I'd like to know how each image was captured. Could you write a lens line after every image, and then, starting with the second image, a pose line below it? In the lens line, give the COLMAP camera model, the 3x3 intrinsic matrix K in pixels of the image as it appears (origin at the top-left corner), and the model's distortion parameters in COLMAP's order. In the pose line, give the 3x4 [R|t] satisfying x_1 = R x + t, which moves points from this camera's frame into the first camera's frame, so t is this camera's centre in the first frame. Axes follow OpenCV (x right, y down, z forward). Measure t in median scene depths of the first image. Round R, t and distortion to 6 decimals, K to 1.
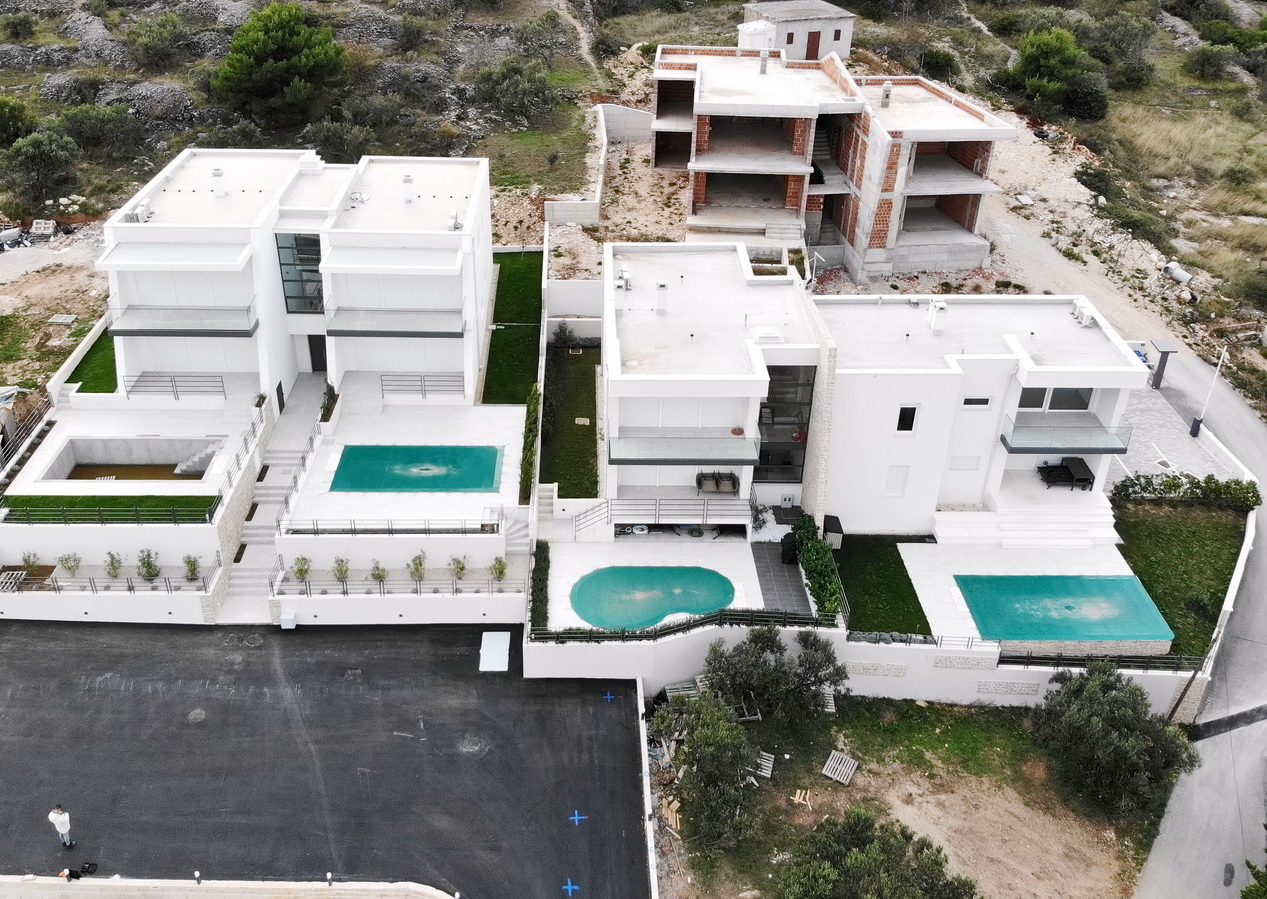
lens RADIAL K [[1209.0, 0, 597.9], [0, 1209.0, 401.4], [0, 0, 1]] dist [-0.012826, 0.000000]
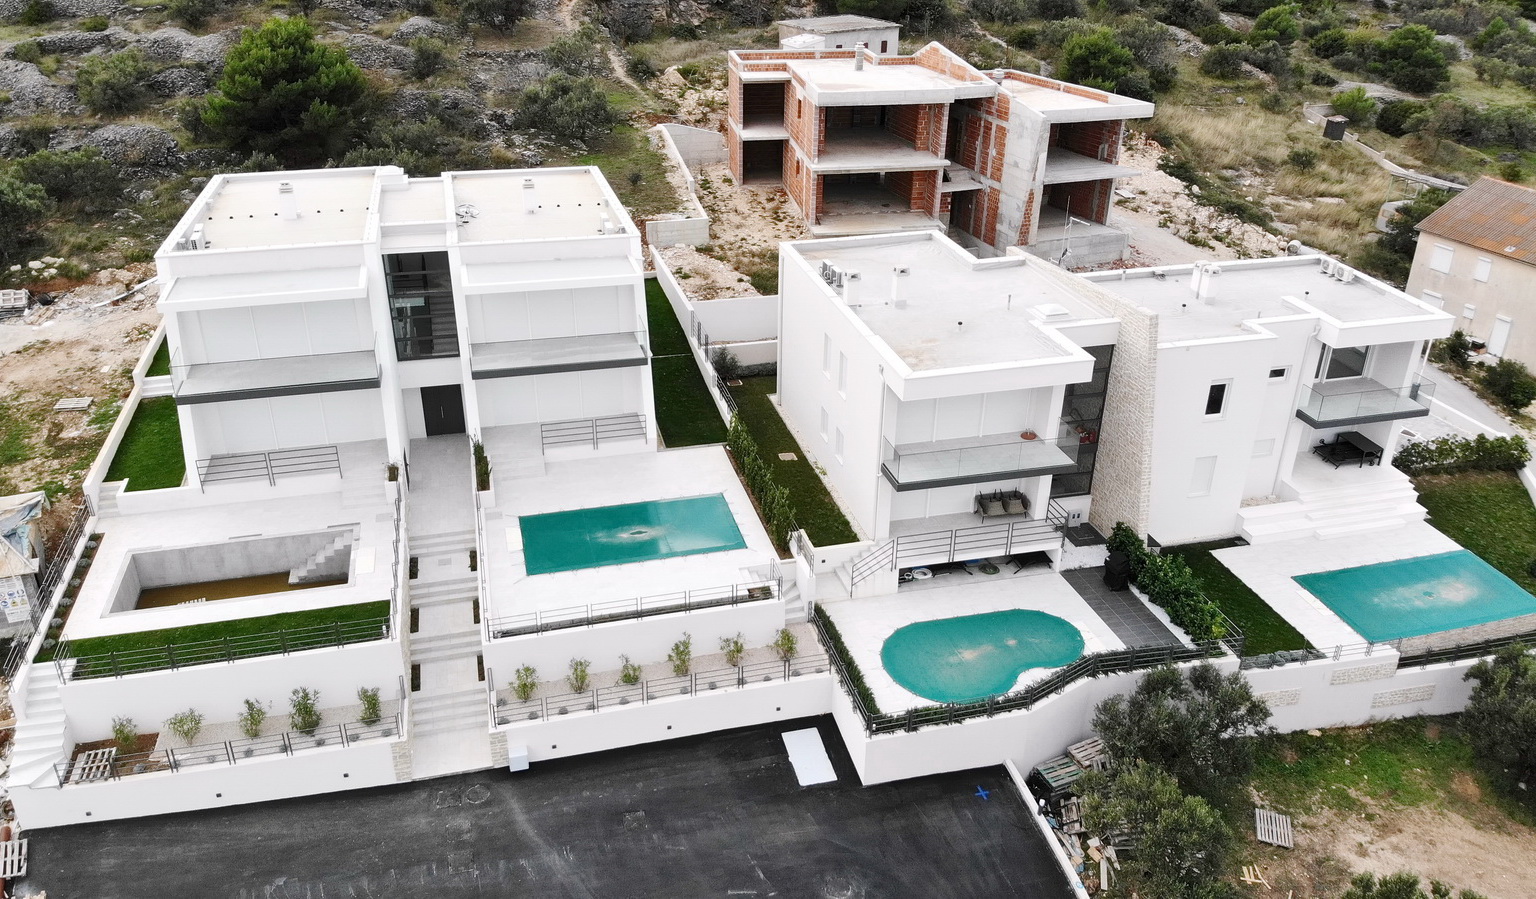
lens RADIAL K [[1203.9, 0, 746.1], [0, 1203.9, 399.9], [0, 0, 1]] dist [0.008979, -0.096734]
pose [[0.973461, -0.101621, 0.205054, -0.215047], [0.116876, 0.991103, -0.063678, 0.027704], [-0.196759, 0.085954, 0.976677, 0.224908]]
